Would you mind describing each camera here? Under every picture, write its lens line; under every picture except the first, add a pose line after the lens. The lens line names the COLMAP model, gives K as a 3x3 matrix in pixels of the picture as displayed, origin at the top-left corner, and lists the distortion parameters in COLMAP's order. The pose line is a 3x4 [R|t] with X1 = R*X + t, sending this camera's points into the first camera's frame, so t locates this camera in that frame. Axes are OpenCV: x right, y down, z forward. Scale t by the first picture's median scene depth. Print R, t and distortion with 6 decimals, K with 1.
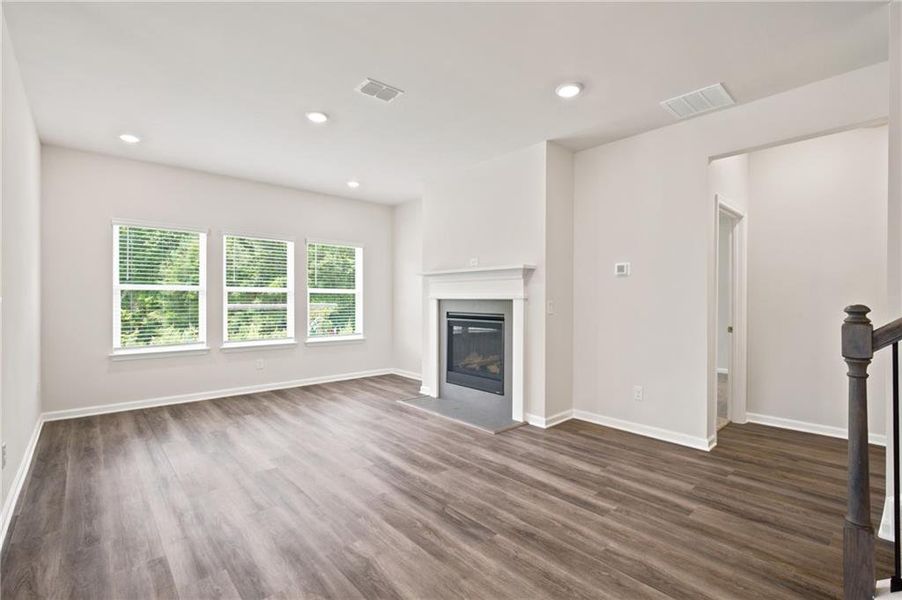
lens RADIAL K [[413.4, 0, 451.1], [0, 413.4, 299.9], [0, 0, 1]] dist [0.006021, -0.000089]
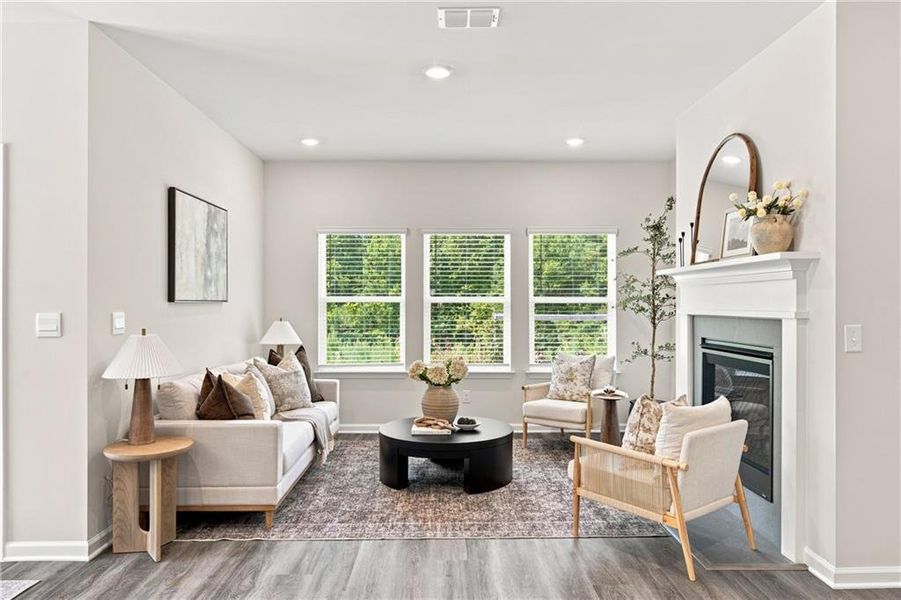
lens RADIAL K [[612.3, 0, 447.8], [0, 612.3, 300.6], [0, 0, 1]] dist [0.026720, -0.001274]
pose [[0.756058, -0.006402, -0.654473, 0.282637], [0.000177, 0.999954, -0.009577, -0.013799], [0.654505, 0.007125, 0.756024, 0.123179]]
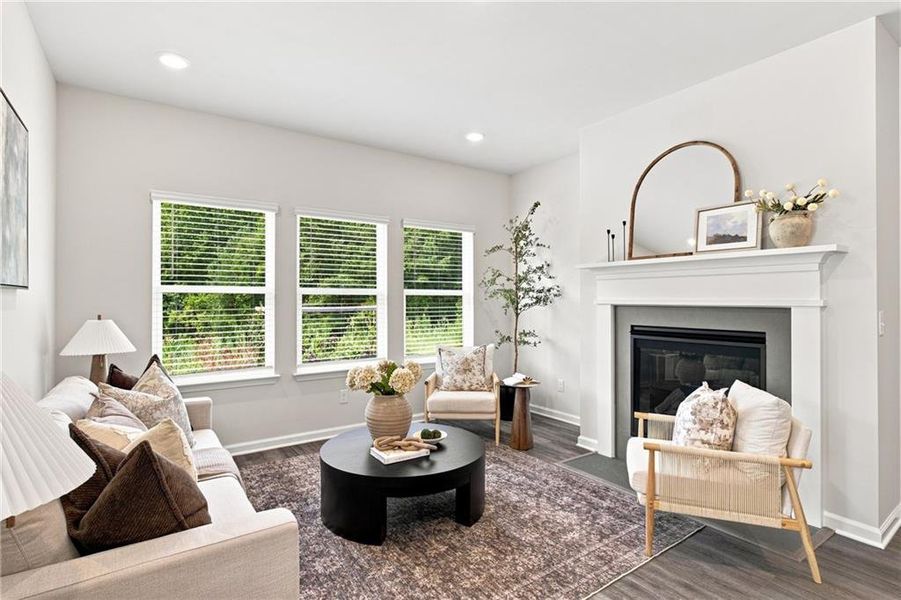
lens RADIAL K [[458.8, 0, 455.6], [0, 458.8, 297.0], [0, 0, 1]] dist [0.001335, 0.001488]
pose [[0.993005, -0.003474, -0.118018, -0.196216], [0.002612, 0.999969, -0.007458, -0.009574], [0.118040, 0.007098, 0.992983, 0.265418]]
